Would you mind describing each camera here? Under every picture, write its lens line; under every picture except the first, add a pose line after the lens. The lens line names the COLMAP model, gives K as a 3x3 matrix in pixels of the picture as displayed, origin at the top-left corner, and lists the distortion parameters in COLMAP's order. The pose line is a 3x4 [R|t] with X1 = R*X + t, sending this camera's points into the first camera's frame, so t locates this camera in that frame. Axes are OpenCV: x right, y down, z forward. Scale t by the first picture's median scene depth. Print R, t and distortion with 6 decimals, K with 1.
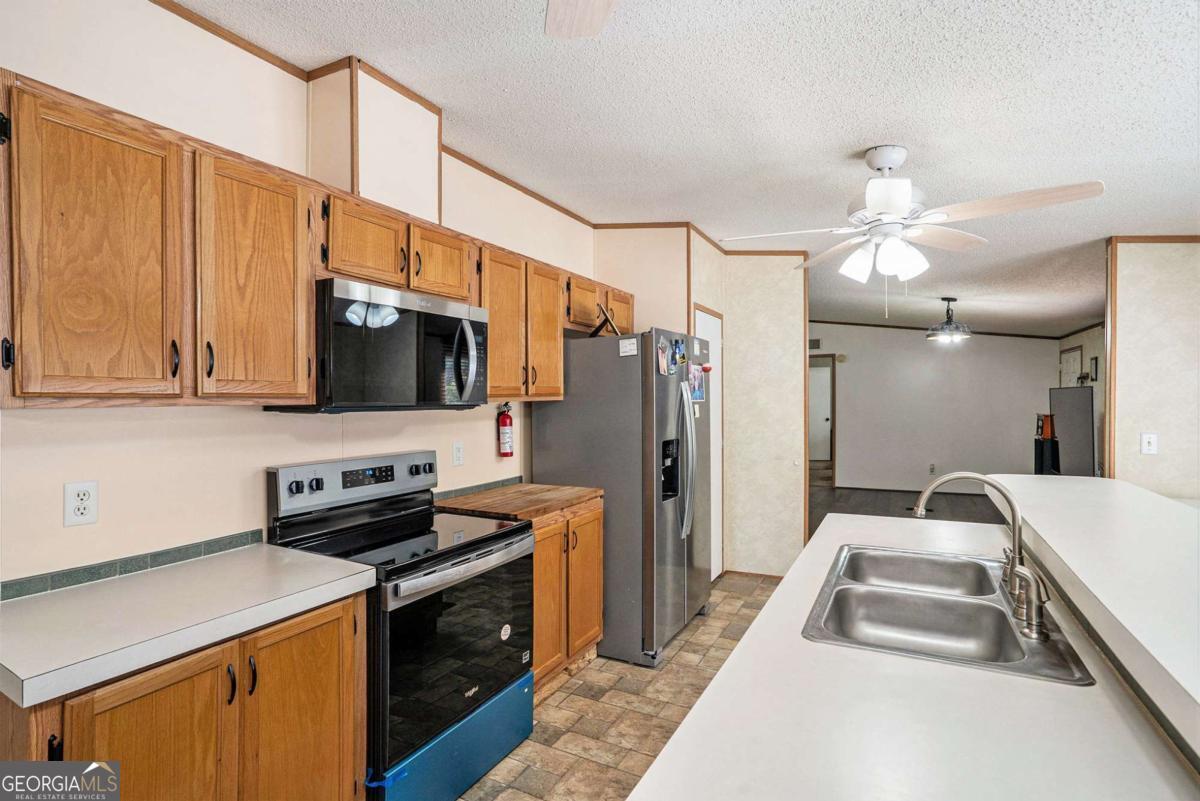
lens RADIAL K [[576.0, 0, 601.5], [0, 576.0, 395.0], [0, 0, 1]] dist [-0.013207, 0.000191]
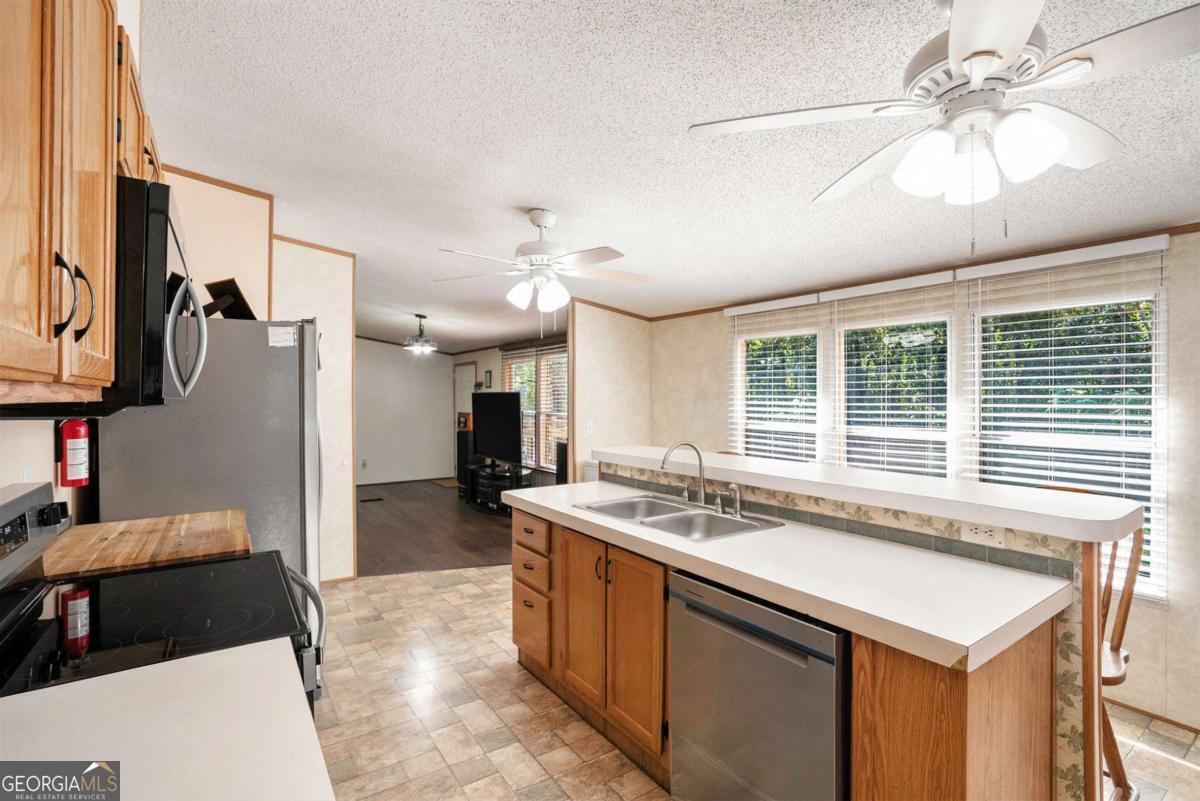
lens RADIAL K [[576.0, 0, 601.5], [0, 576.0, 395.0], [0, 0, 1]] dist [-0.013207, 0.000191]
pose [[0.471519, 0.012828, 0.881762, -0.271362], [-0.009698, 0.999909, -0.009361, 0.003799], [-0.881802, -0.004138, 0.471601, 0.105650]]
